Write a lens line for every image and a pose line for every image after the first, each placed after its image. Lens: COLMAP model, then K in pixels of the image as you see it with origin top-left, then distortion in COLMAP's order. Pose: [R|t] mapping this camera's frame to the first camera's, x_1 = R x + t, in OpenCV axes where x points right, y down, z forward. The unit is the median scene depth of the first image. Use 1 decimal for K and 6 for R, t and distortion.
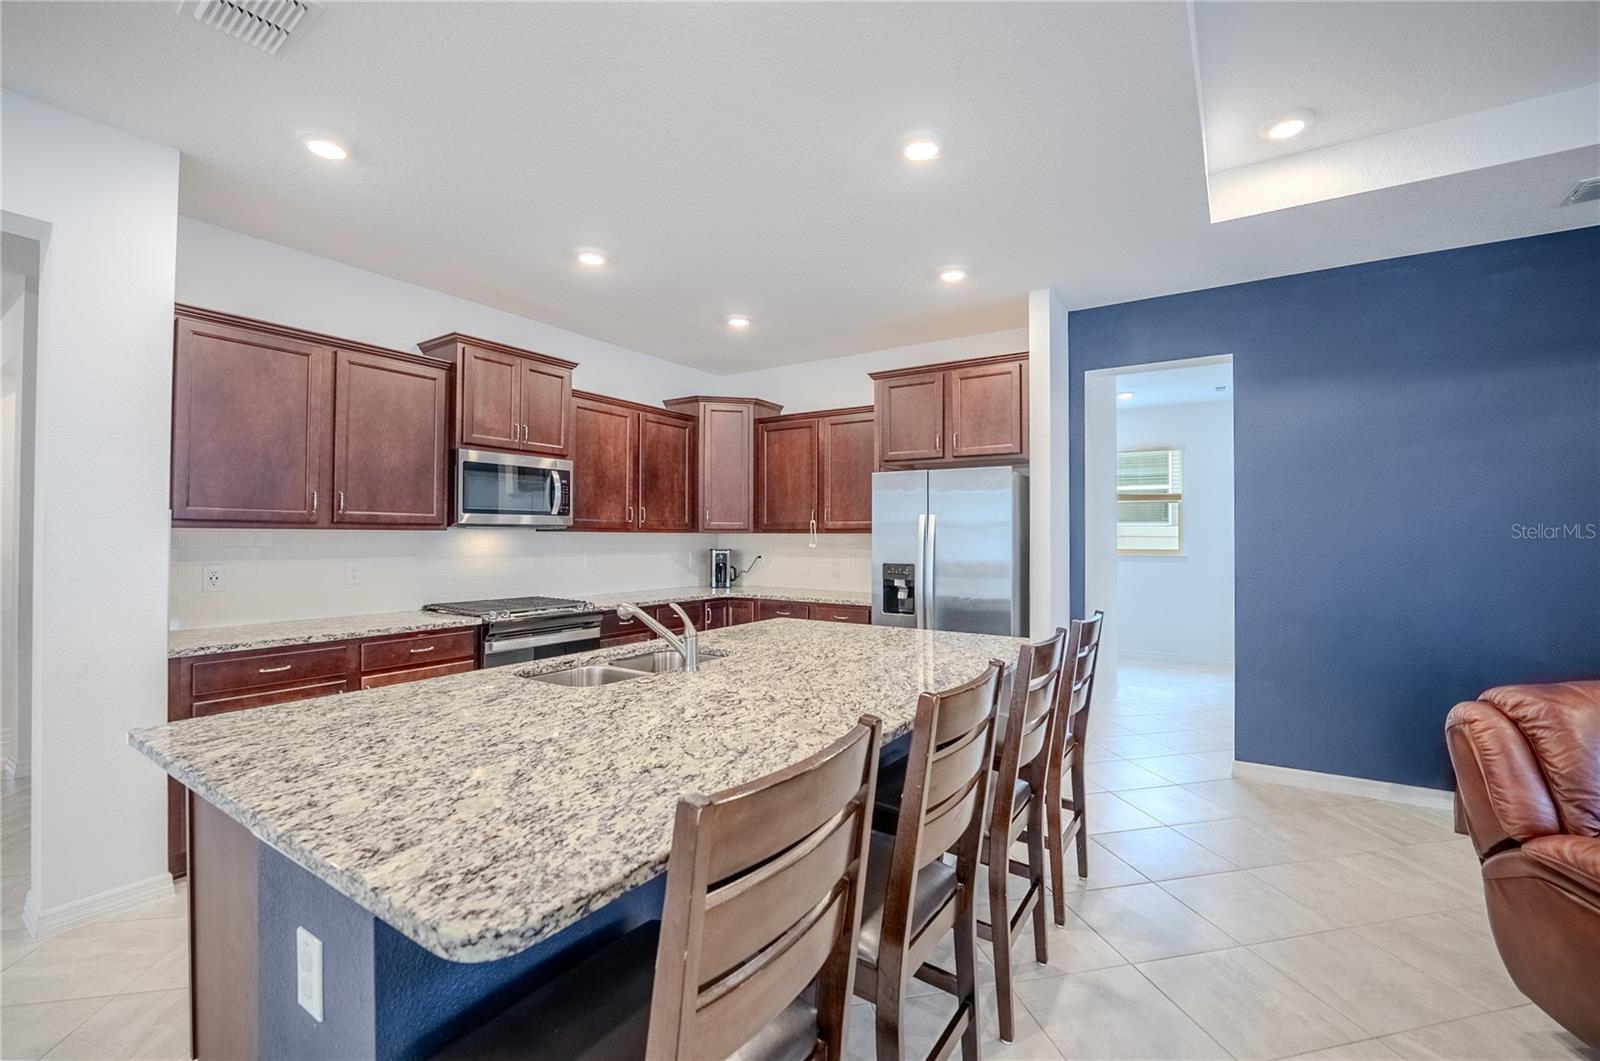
lens RADIAL K [[668.9, 0, 807.5], [0, 668.9, 527.5], [0, 0, 1]] dist [-0.031145, 0.000336]
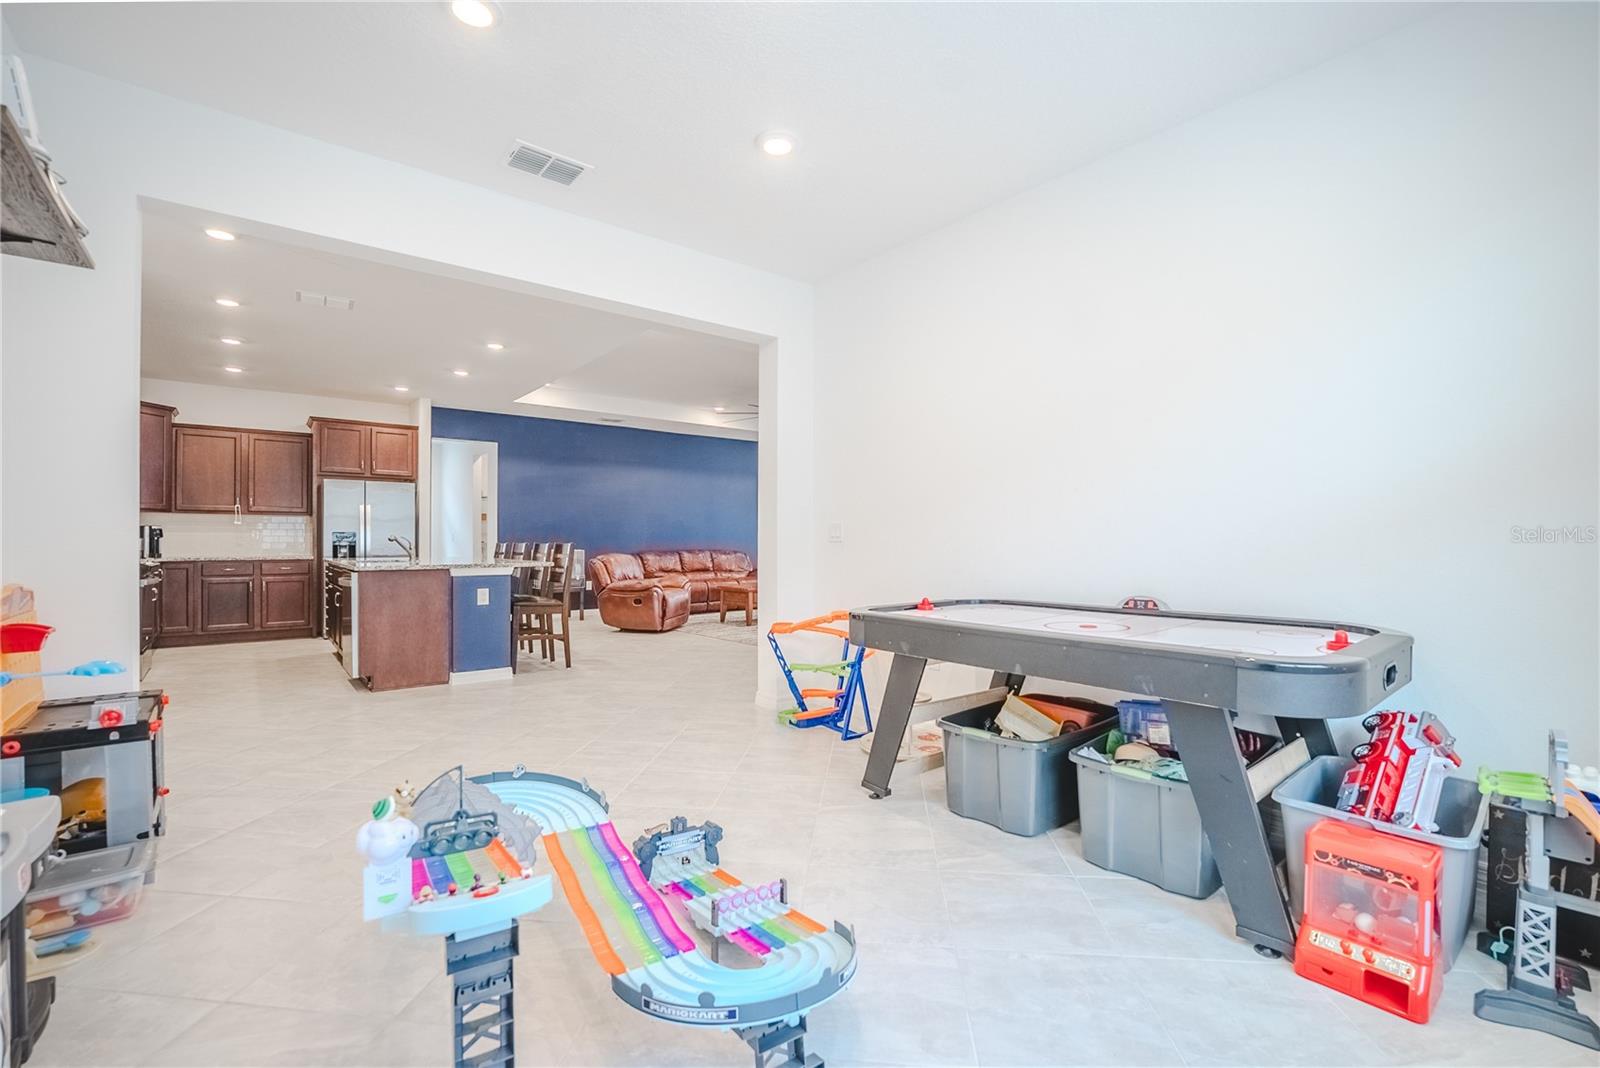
lens RADIAL K [[686.4, 0, 799.3], [0, 686.4, 538.7], [0, 0, 1]] dist [-0.022714, -0.000033]
pose [[0.306228, -0.000185, 0.951958, -1.240564], [-0.012352, 0.999915, 0.004167, 0.050191], [-0.951878, -0.013035, 0.306199, -0.713760]]
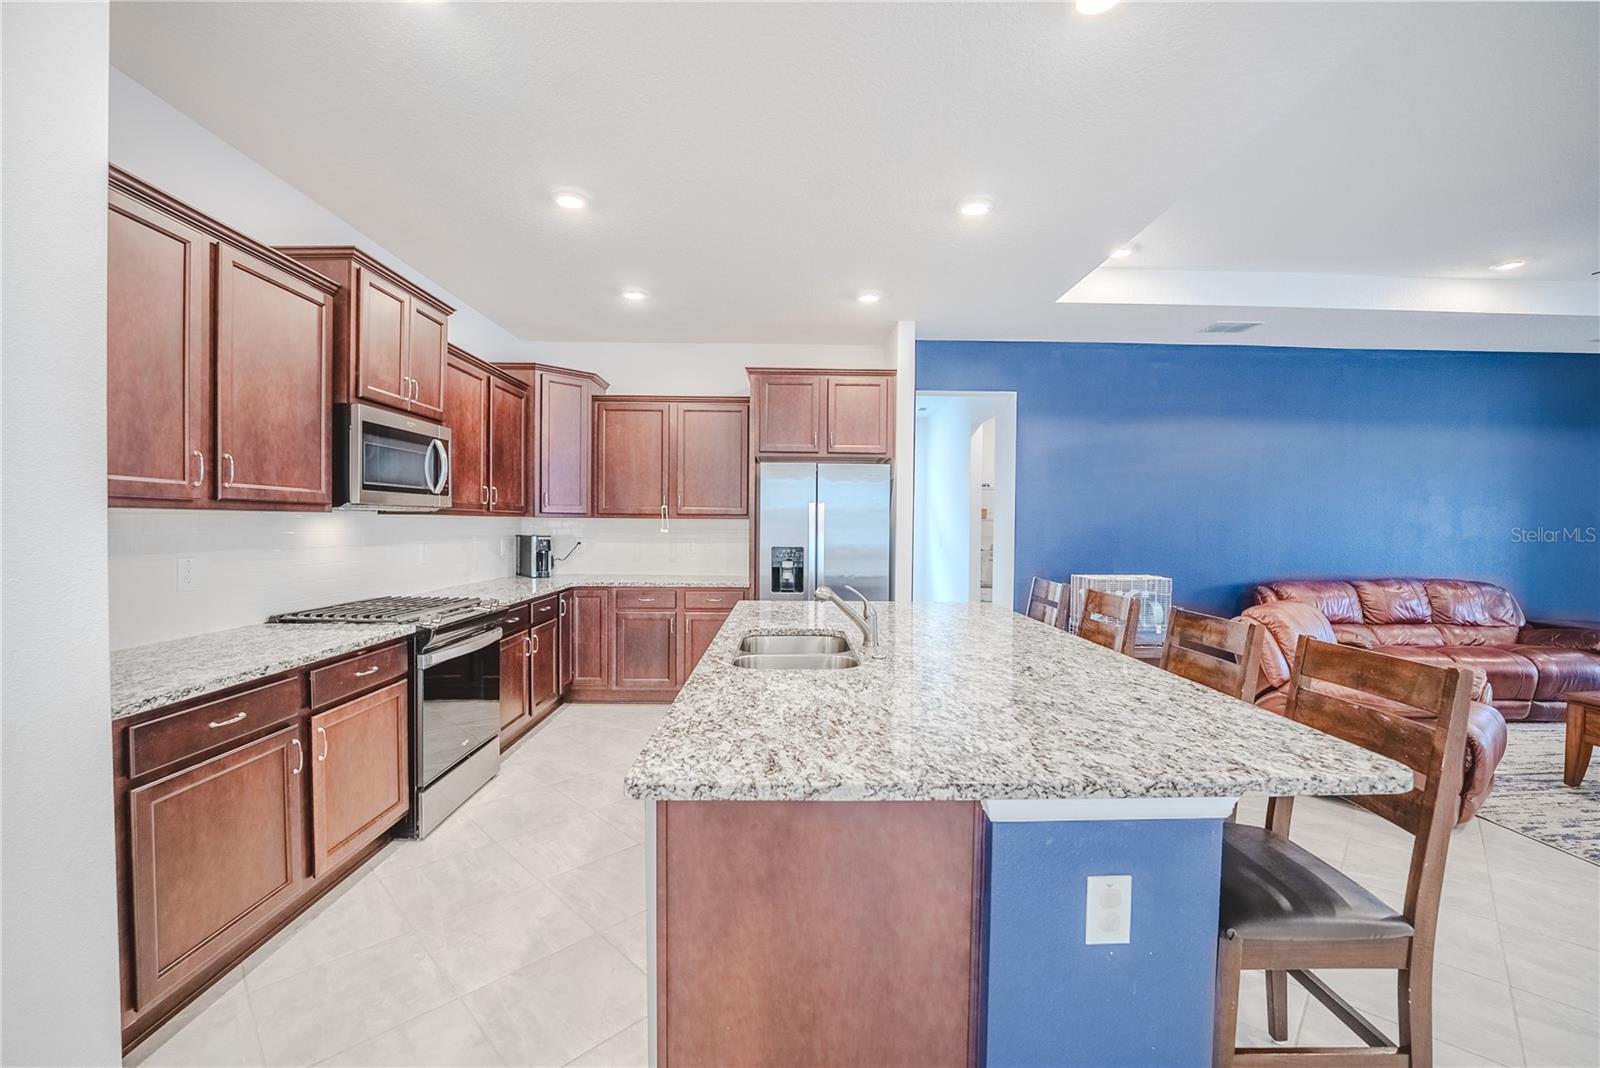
lens RADIAL K [[658.1, 0, 798.0], [0, 658.1, 533.7], [0, 0, 1]] dist [-0.026710, 0.000248]
pose [[0.831946, -0.005391, 0.554830, -0.463976], [-0.013049, 0.999486, 0.029277, 0.000041], [-0.554703, -0.031597, 0.831448, 0.094108]]
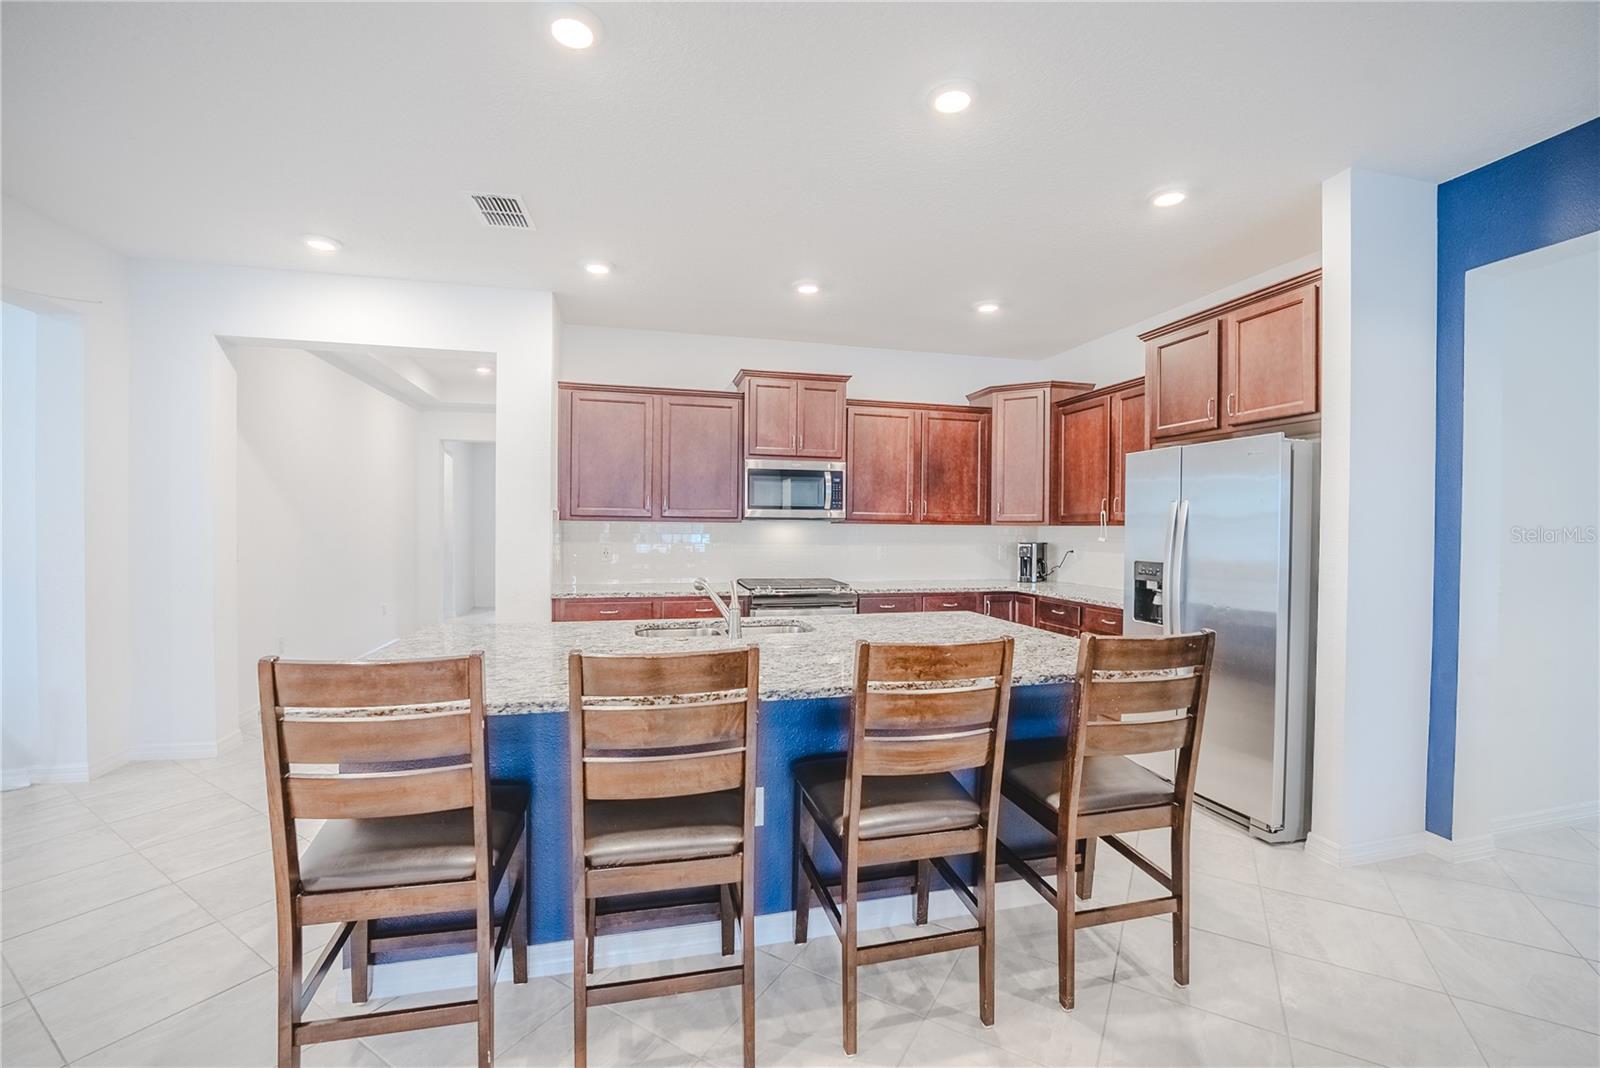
lens RADIAL K [[658.1, 0, 798.0], [0, 658.1, 533.7], [0, 0, 1]] dist [-0.026710, 0.000248]
pose [[0.733570, 0.009539, -0.679546, 0.376265], [0.002342, 0.999860, 0.016564, 0.004857], [0.679609, -0.013742, 0.733445, 0.116112]]
